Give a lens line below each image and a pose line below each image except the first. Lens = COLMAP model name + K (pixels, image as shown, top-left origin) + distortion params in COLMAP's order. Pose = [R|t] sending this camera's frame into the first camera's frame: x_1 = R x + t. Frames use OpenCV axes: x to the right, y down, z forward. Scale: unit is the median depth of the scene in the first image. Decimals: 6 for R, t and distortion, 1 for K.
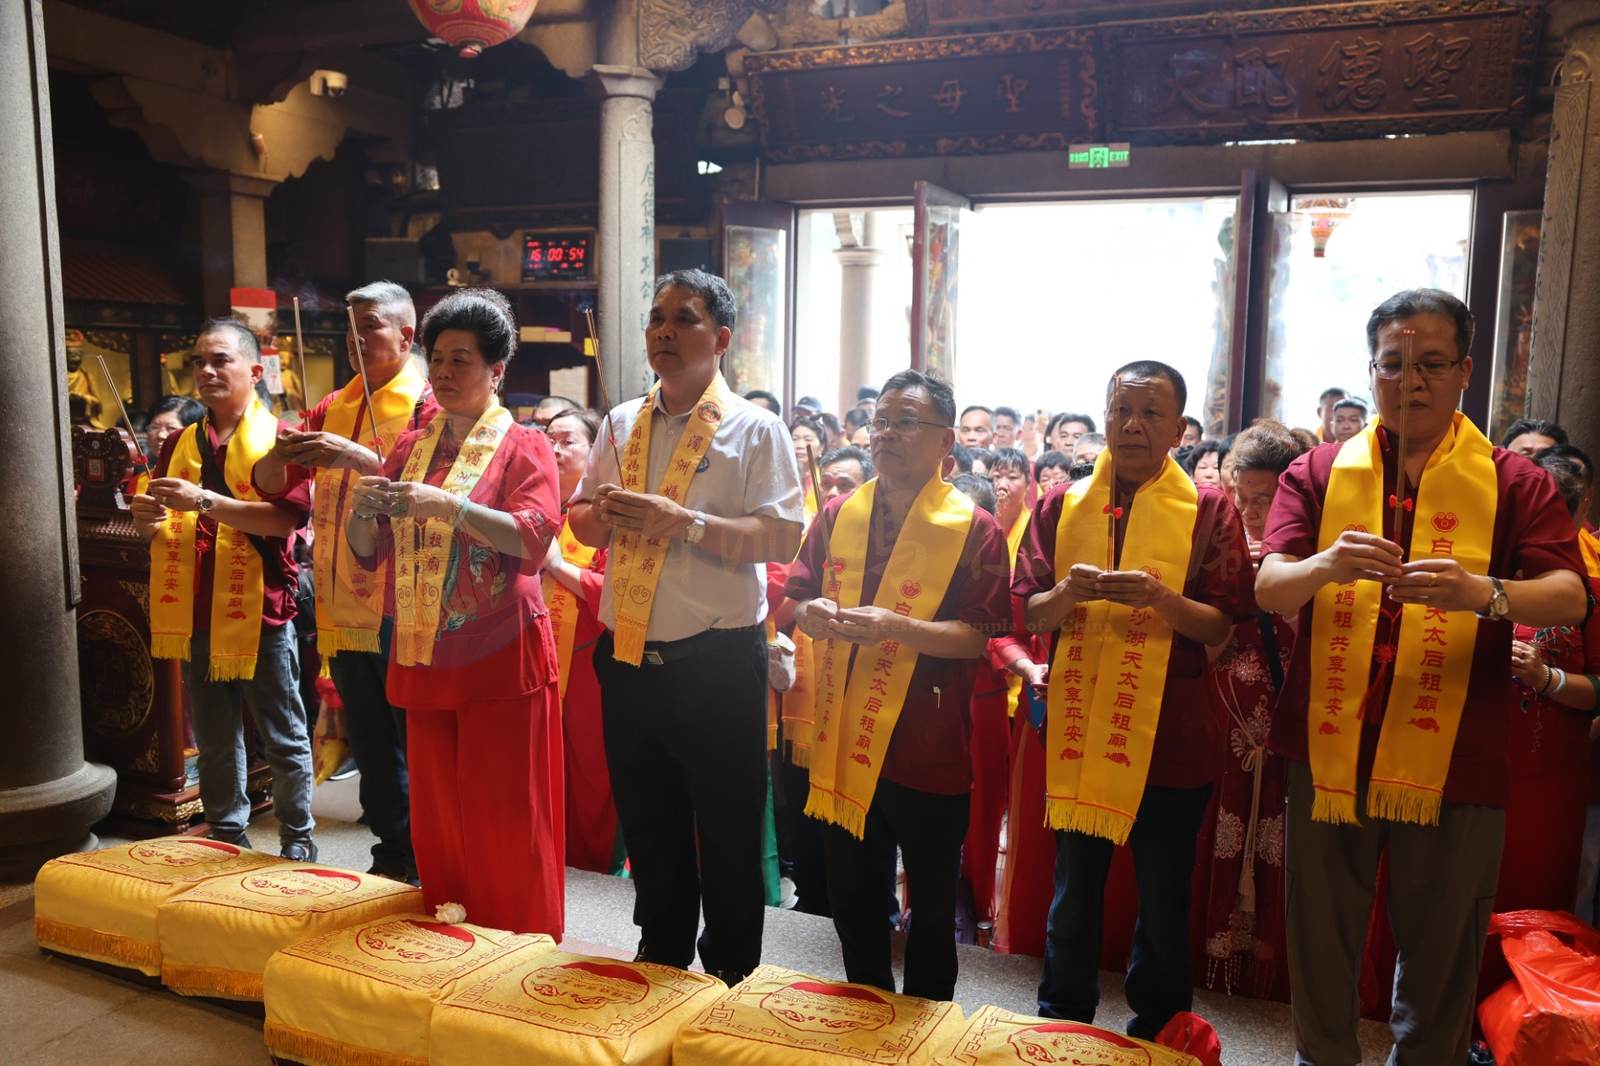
lens RADIAL K [[1267.9, 0, 800.0], [0, 1267.9, 533.0], [0, 0, 1]] dist [-0.075914, 0.089800]
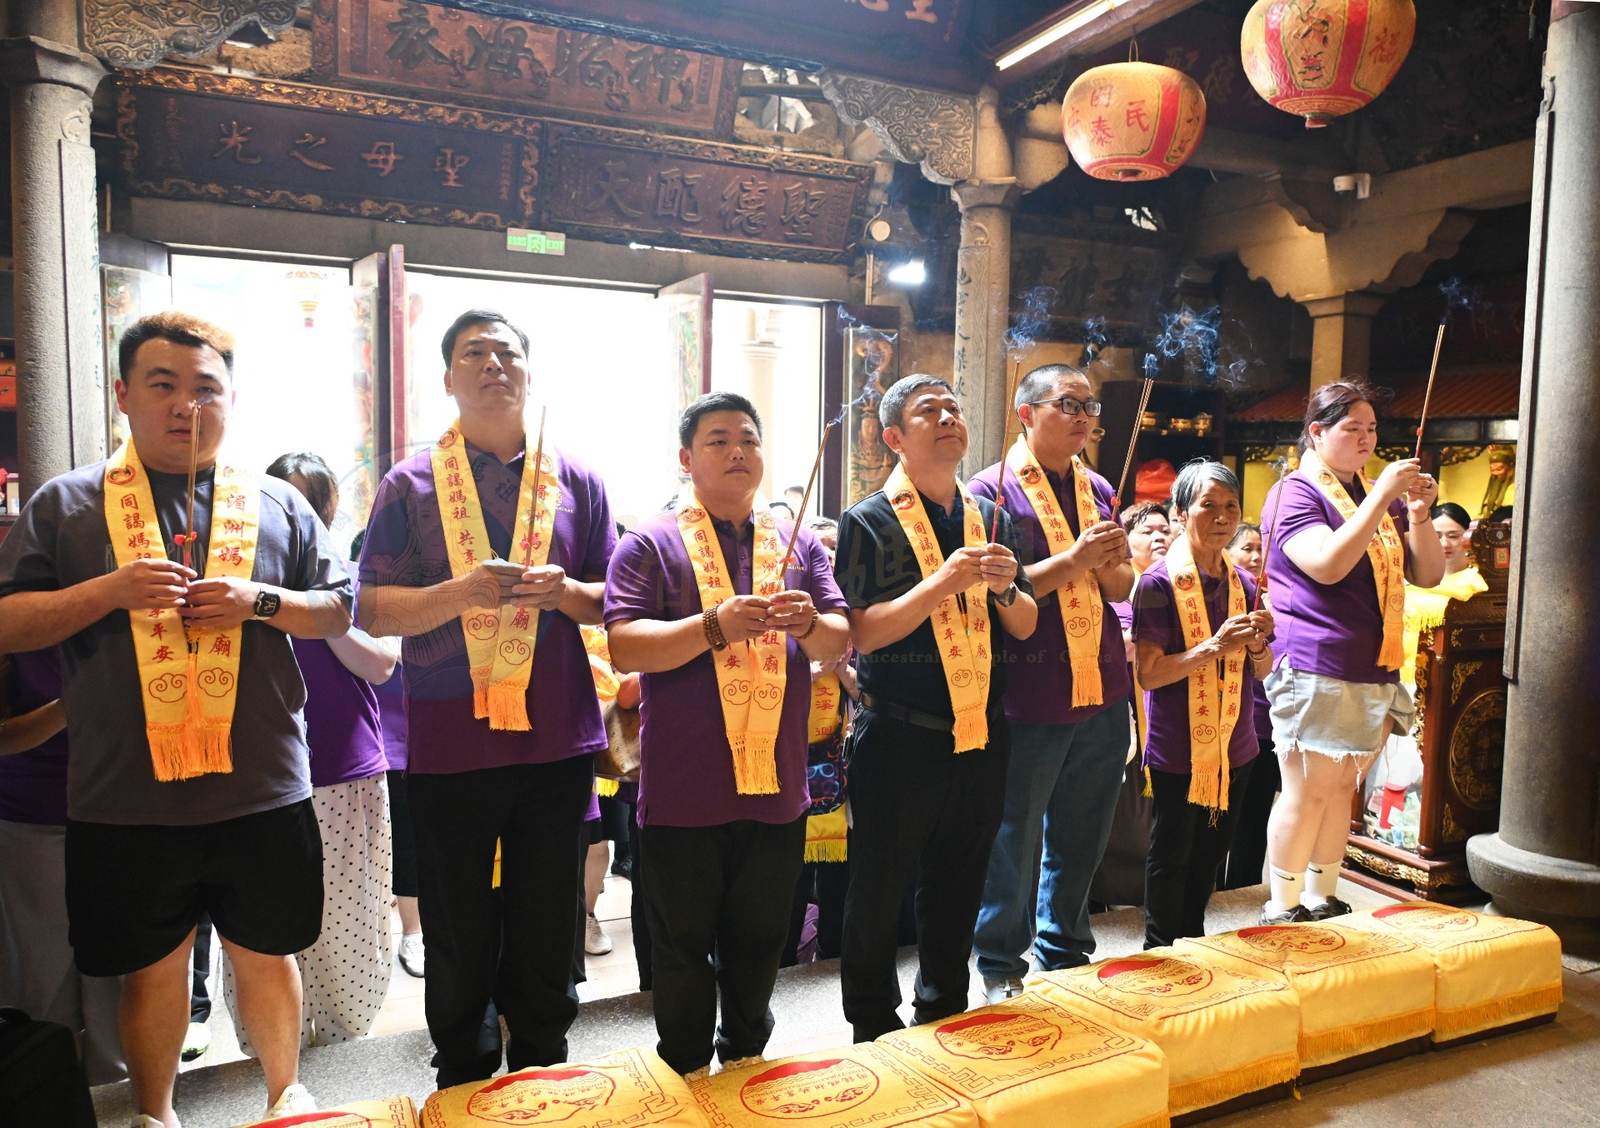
lens RADIAL K [[1167.3, 0, 842.4], [0, 1167.3, 560.2], [0, 0, 1]] dist [-0.003418, -0.007117]
pose [[0.667661, -0.062769, 0.741814, -0.337262], [0.087440, 0.996154, 0.005592, -0.016135], [-0.739312, 0.061131, 0.670582, 0.167378]]
